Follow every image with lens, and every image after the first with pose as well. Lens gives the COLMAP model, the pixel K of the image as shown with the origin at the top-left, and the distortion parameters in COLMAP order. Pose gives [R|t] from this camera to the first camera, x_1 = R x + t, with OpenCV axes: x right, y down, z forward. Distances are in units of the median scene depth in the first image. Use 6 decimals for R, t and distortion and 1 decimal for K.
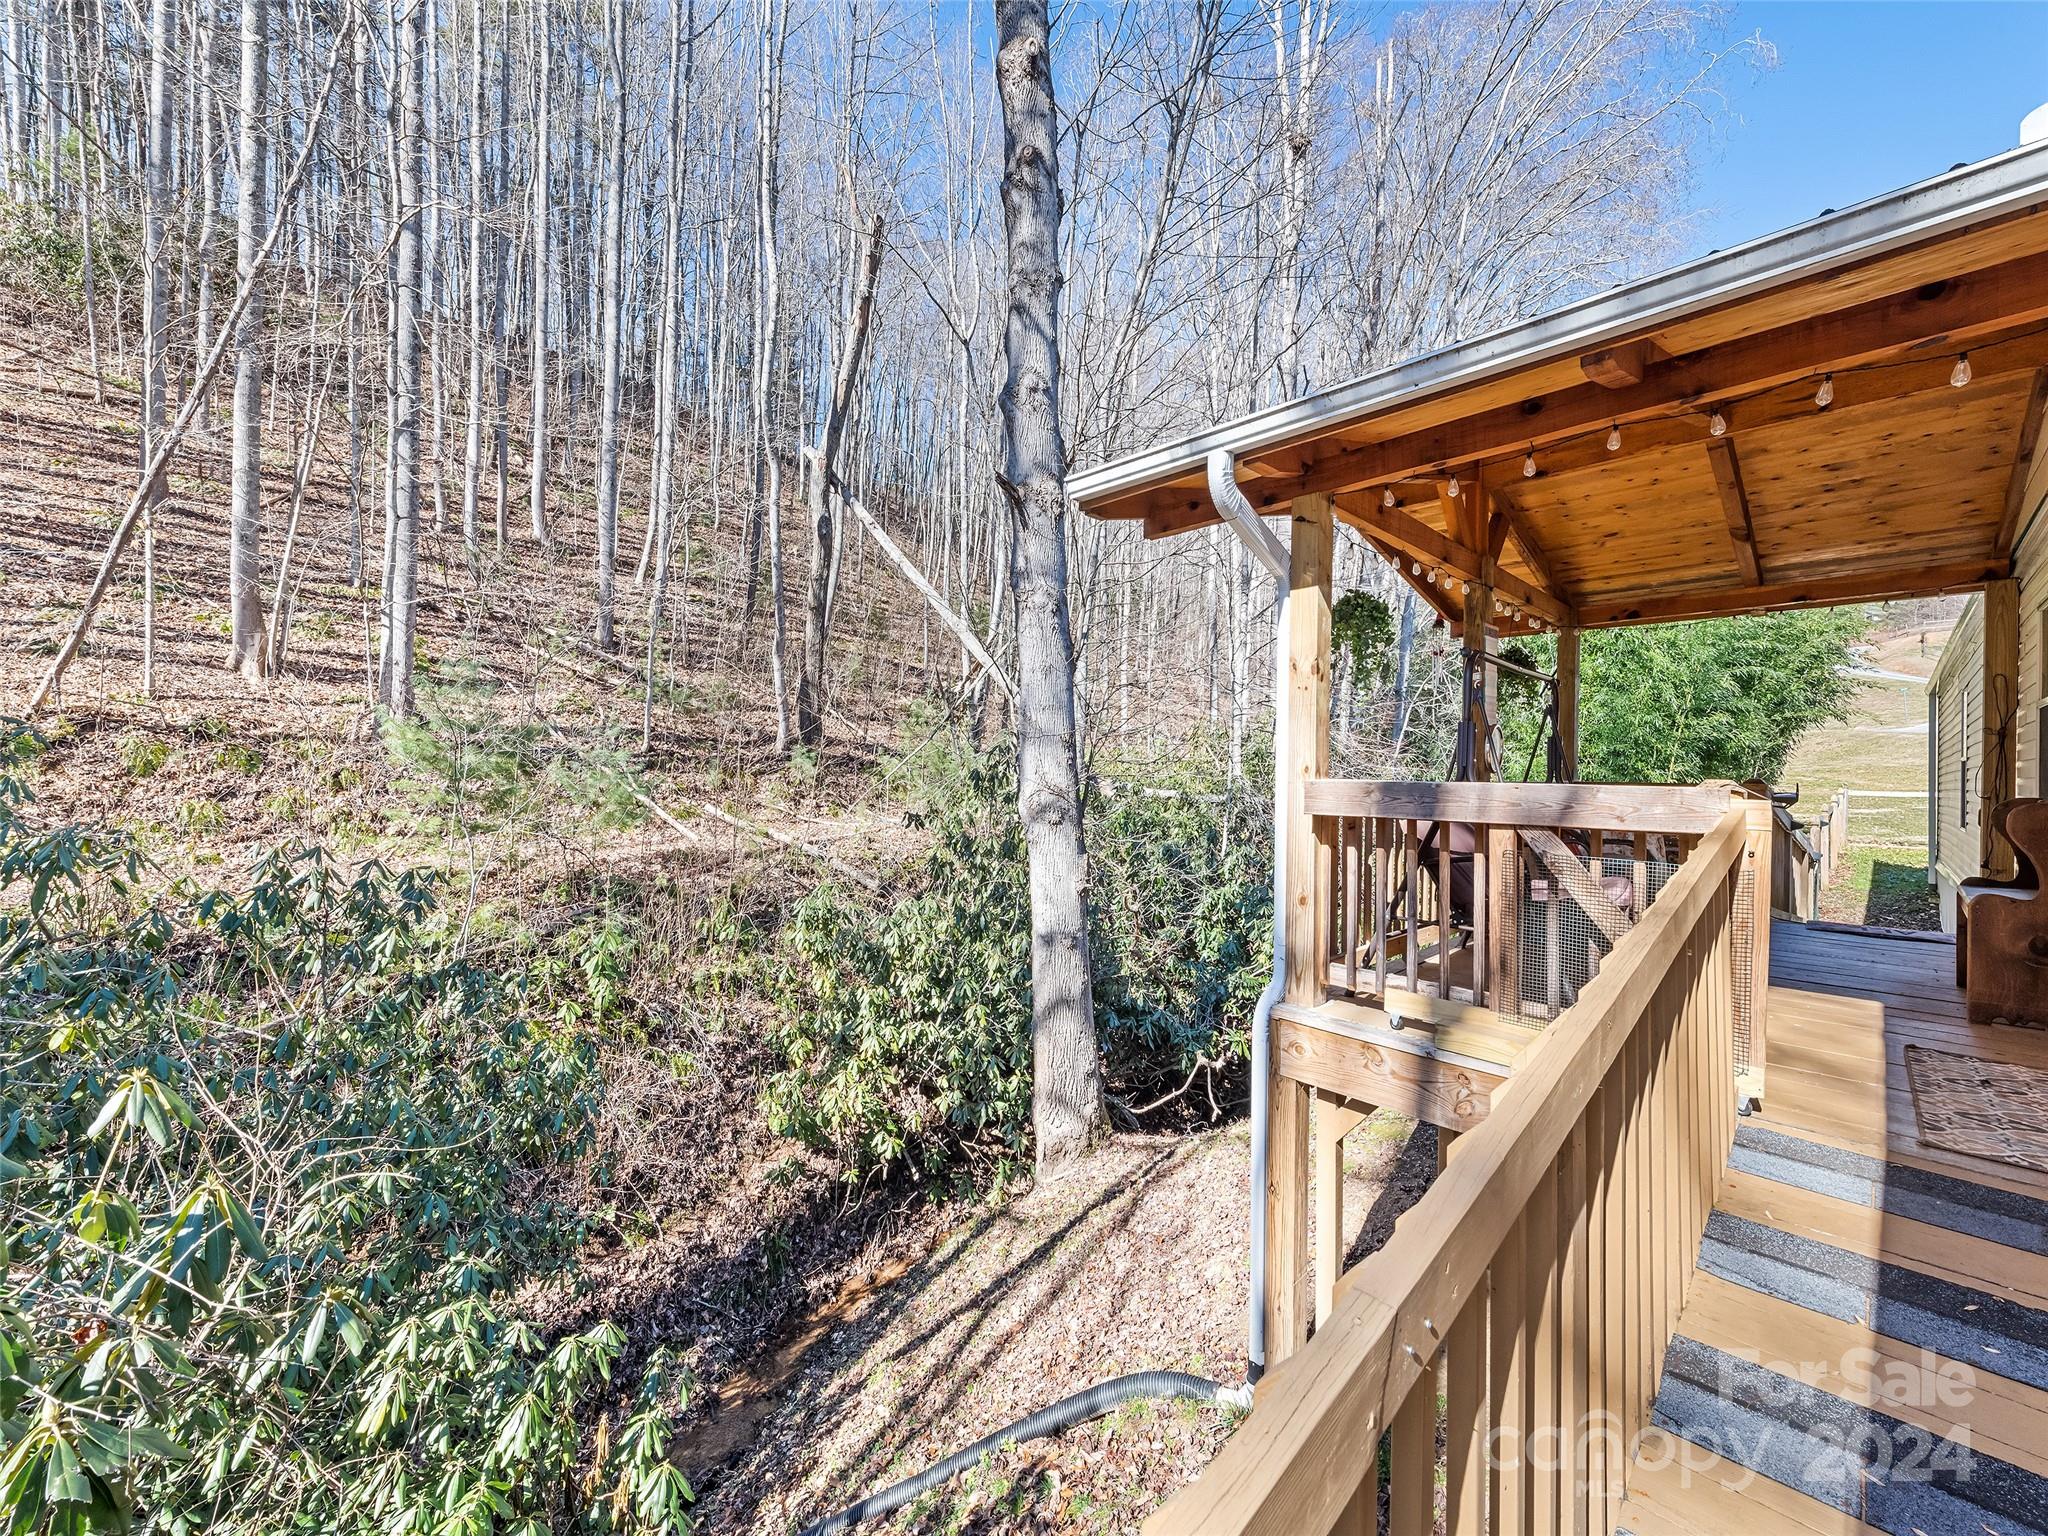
lens RADIAL K [[811.7, 0, 1021.7], [0, 811.7, 768.4], [0, 0, 1]] dist [0.007413, -0.001264]
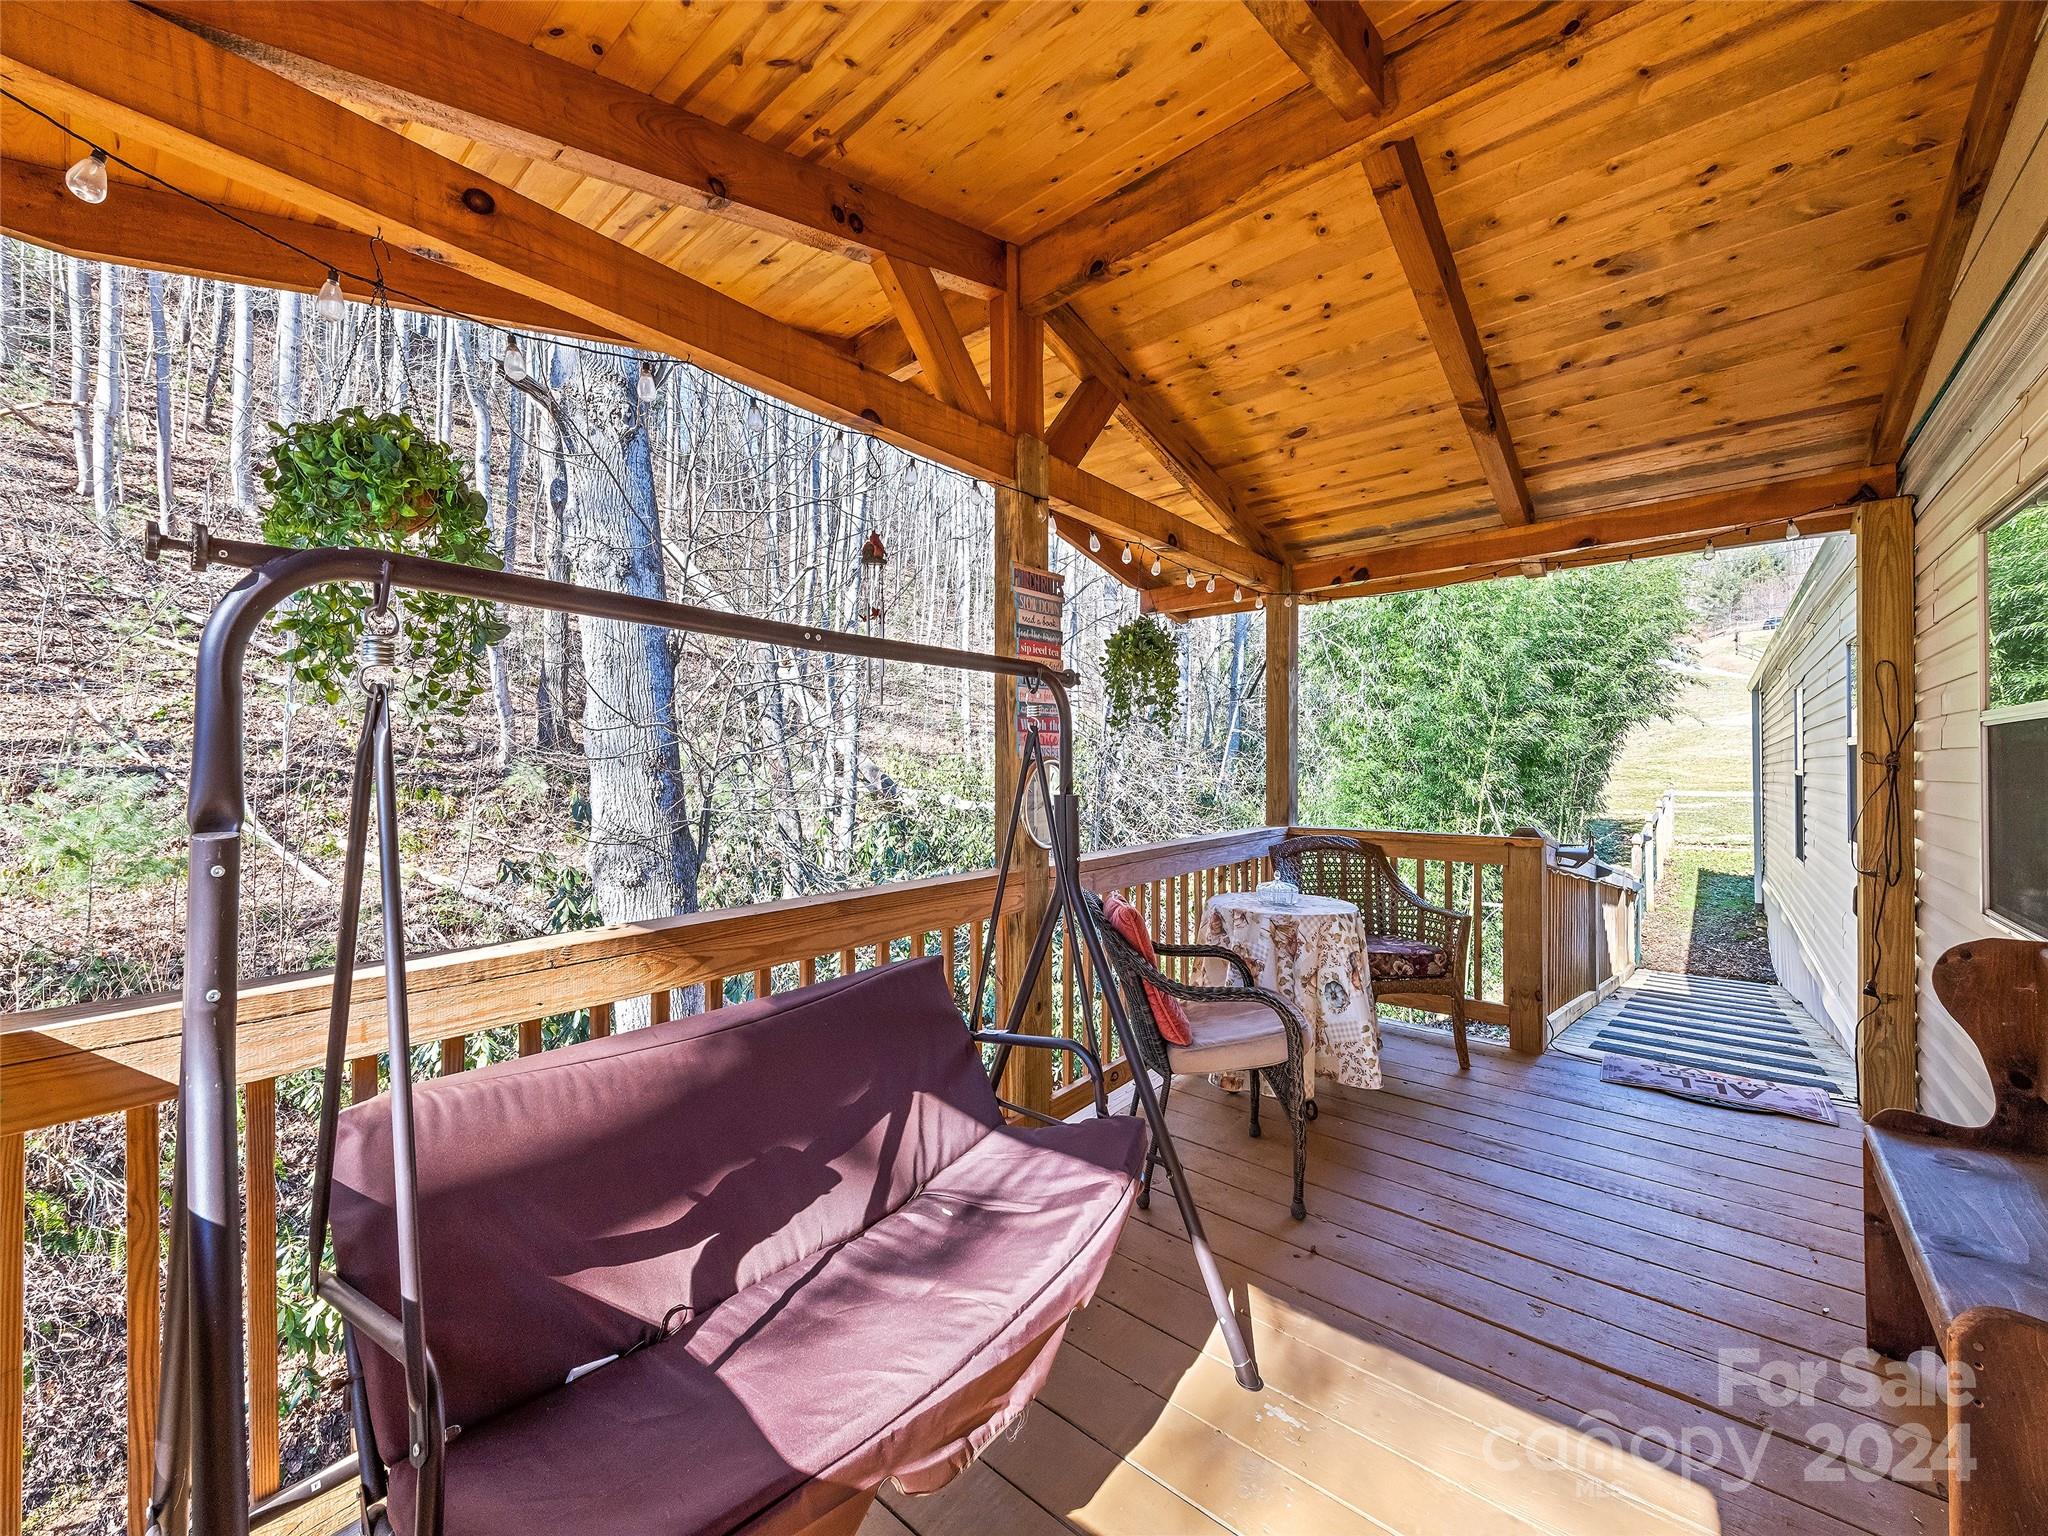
lens RADIAL K [[811.7, 0, 1021.8], [0, 811.7, 762.3], [0, 0, 1]] dist [0.007413, -0.001264]
pose [[0.993459, -0.013868, 0.113347, 0.228269], [0.014345, 0.999891, -0.003392, -0.022084], [-0.113288, 0.004995, 0.993550, 0.217265]]
